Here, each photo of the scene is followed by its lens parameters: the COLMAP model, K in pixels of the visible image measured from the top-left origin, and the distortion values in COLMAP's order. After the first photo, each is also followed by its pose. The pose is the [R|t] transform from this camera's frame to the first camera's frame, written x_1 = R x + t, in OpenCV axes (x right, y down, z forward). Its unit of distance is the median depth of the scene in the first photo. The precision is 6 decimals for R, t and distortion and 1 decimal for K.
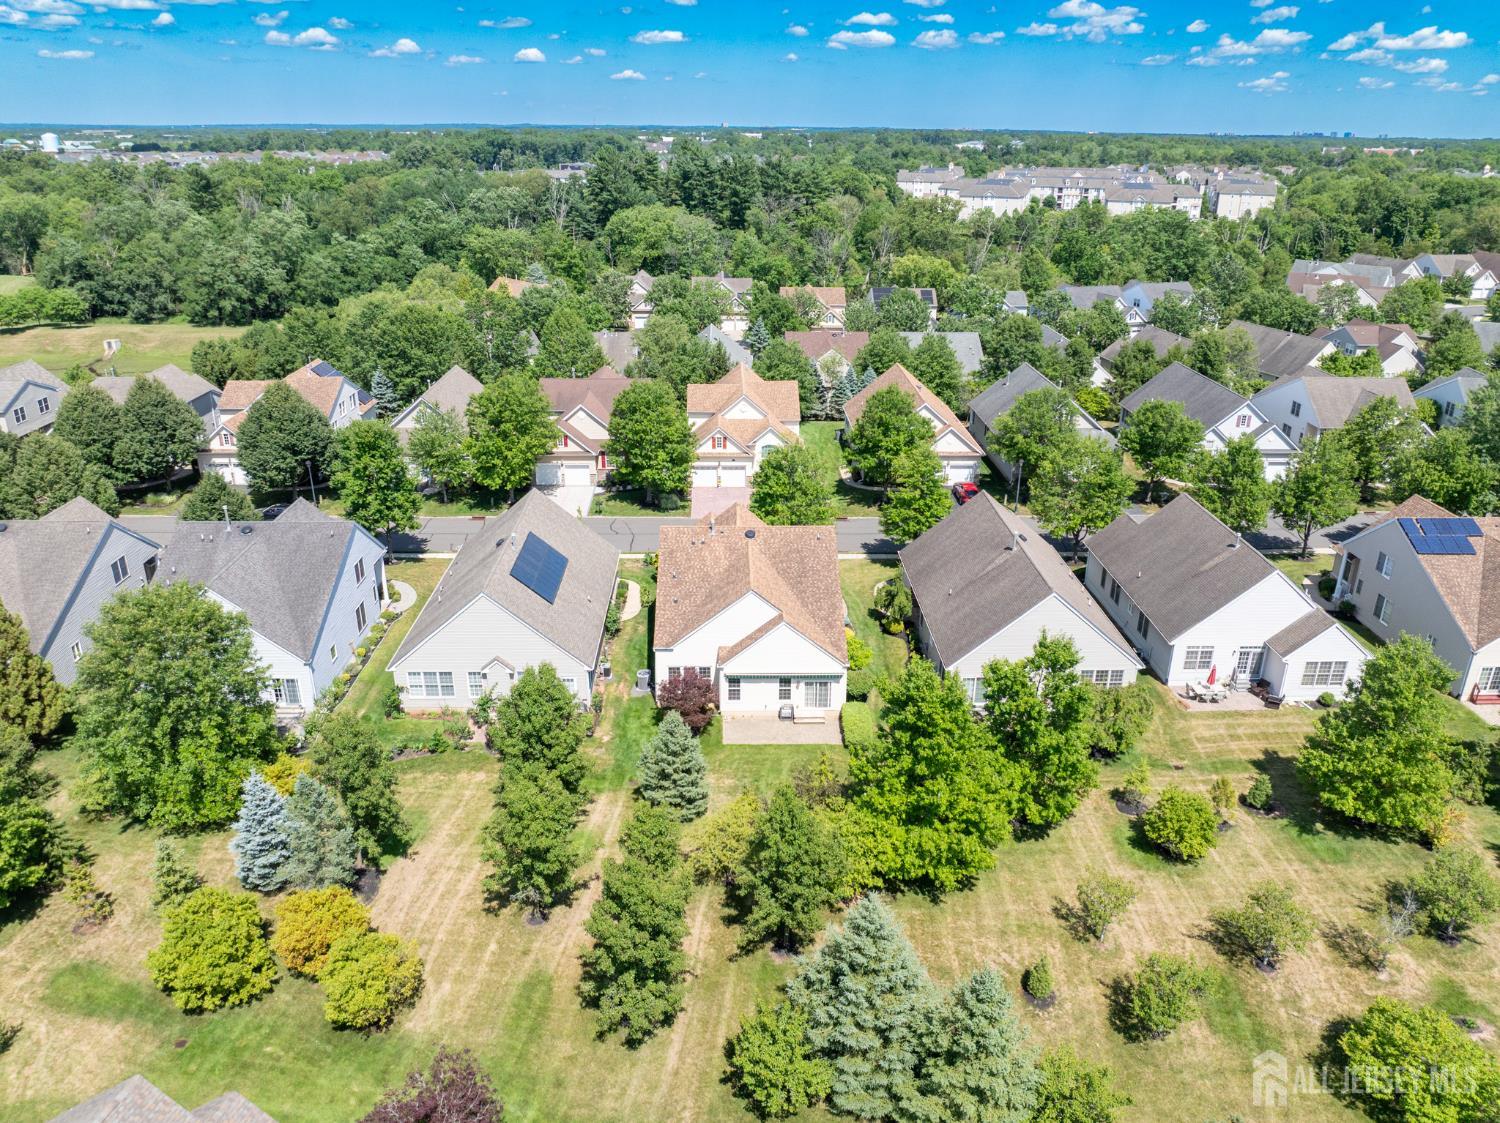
lens RADIAL K [[1051.5, 0, 755.6], [0, 1051.5, 552.7], [0, 0, 1]] dist [-0.054327, 0.028557]
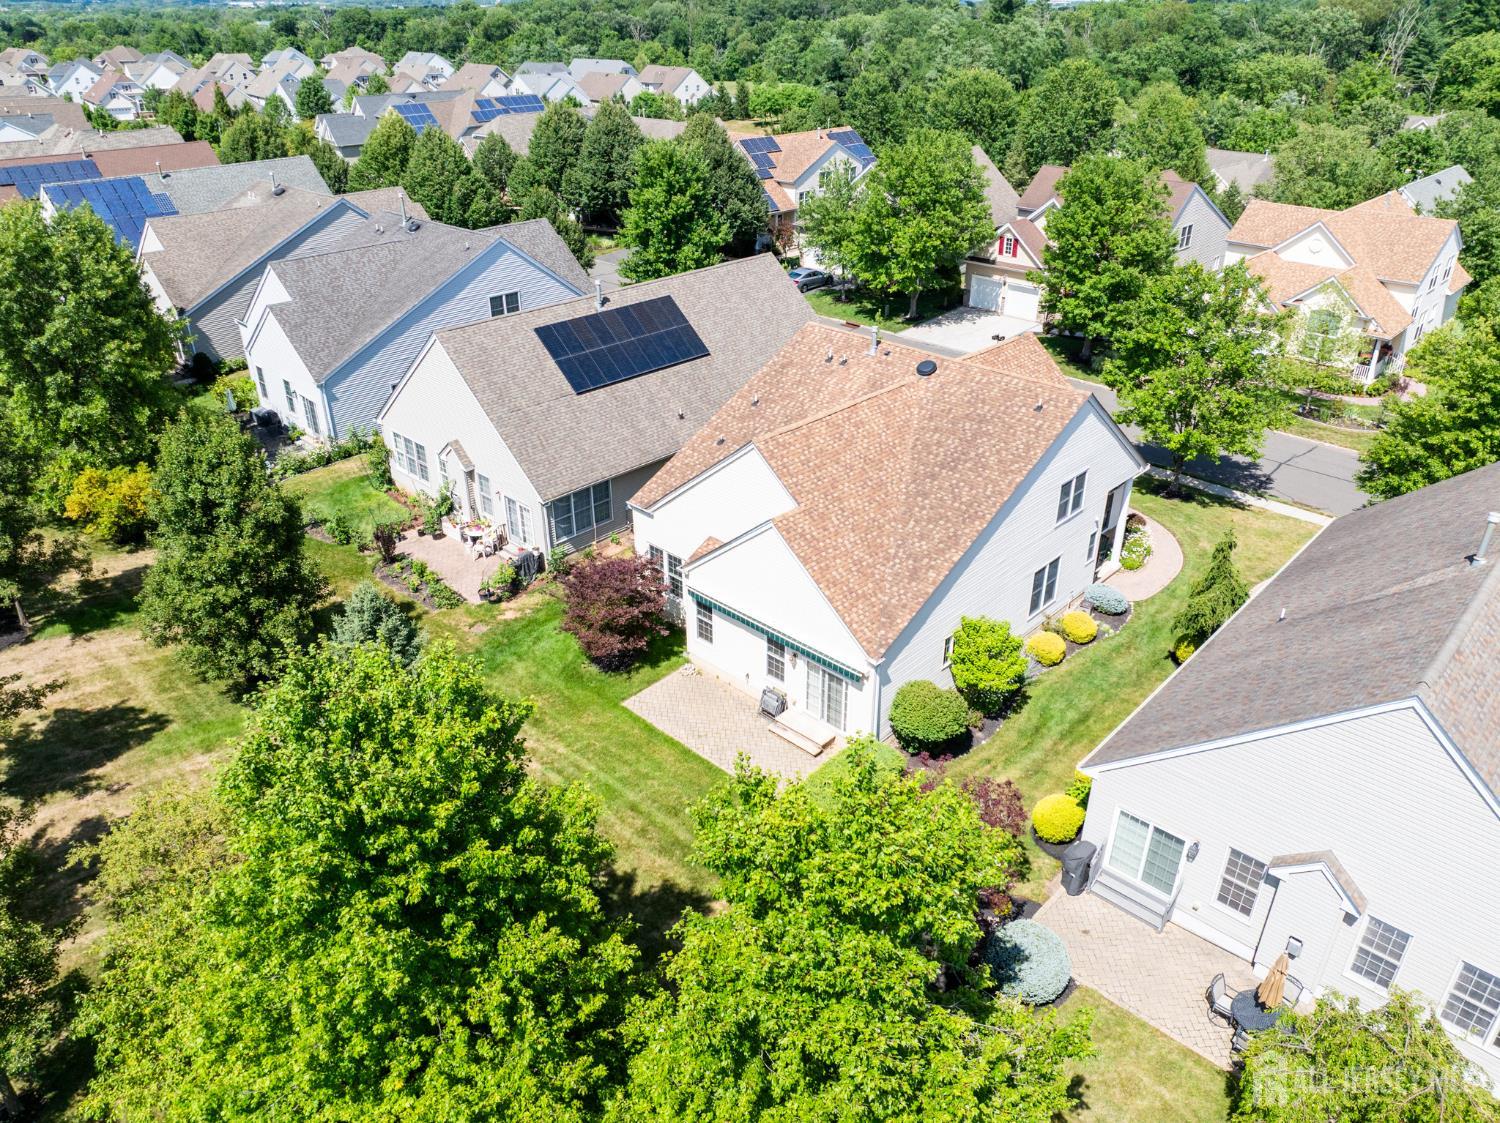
lens RADIAL K [[1051.5, 0, 755.6], [0, 1051.5, 552.7], [0, 0, 1]] dist [-0.054327, 0.028557]
pose [[0.705207, 0.325202, -0.630021, 0.194378], [-0.260972, 0.945278, 0.195814, -0.007292], [0.659224, 0.026329, 0.751486, 0.379077]]
